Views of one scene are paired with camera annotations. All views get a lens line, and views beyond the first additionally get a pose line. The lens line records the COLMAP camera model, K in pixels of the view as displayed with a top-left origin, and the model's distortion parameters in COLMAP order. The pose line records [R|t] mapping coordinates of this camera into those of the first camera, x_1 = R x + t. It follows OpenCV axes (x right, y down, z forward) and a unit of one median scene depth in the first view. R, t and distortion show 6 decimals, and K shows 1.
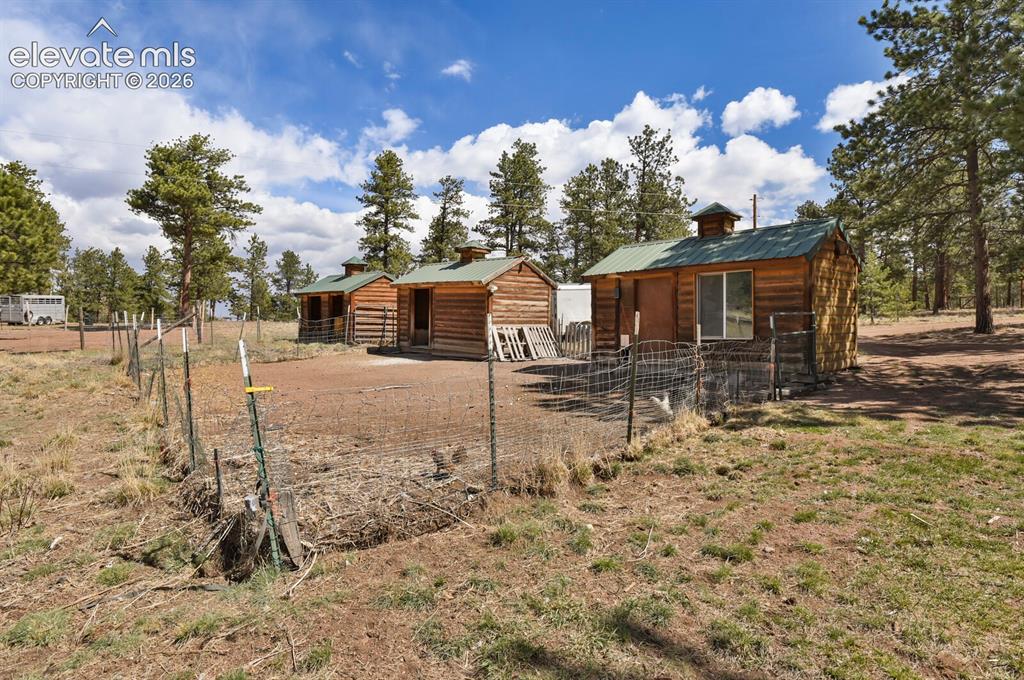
lens RADIAL K [[562.3, 0, 512.0], [0, 562.3, 340.0], [0, 0, 1]] dist [0.000393, -0.000005]
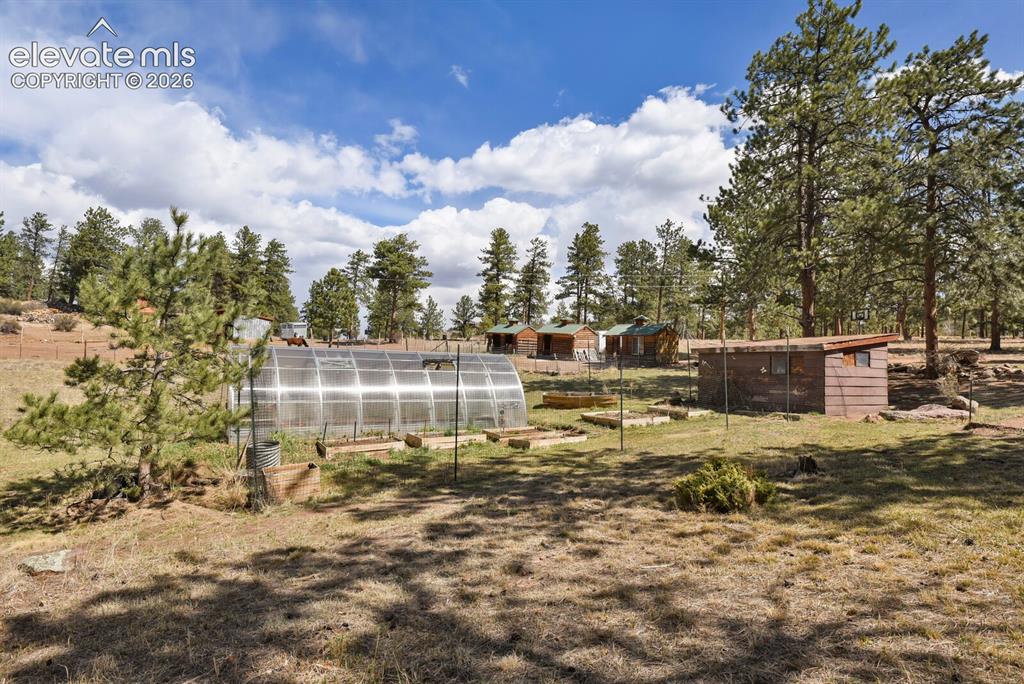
lens RADIAL K [[562.3, 0, 512.0], [0, 562.3, 342.0], [0, 0, 1]] dist [0.000393, -0.000005]
pose [[0.992670, 0.011542, -0.120308, -0.001558], [-0.013971, 0.999715, -0.019365, 0.000037], [0.120050, 0.020904, 0.992548, -0.577798]]
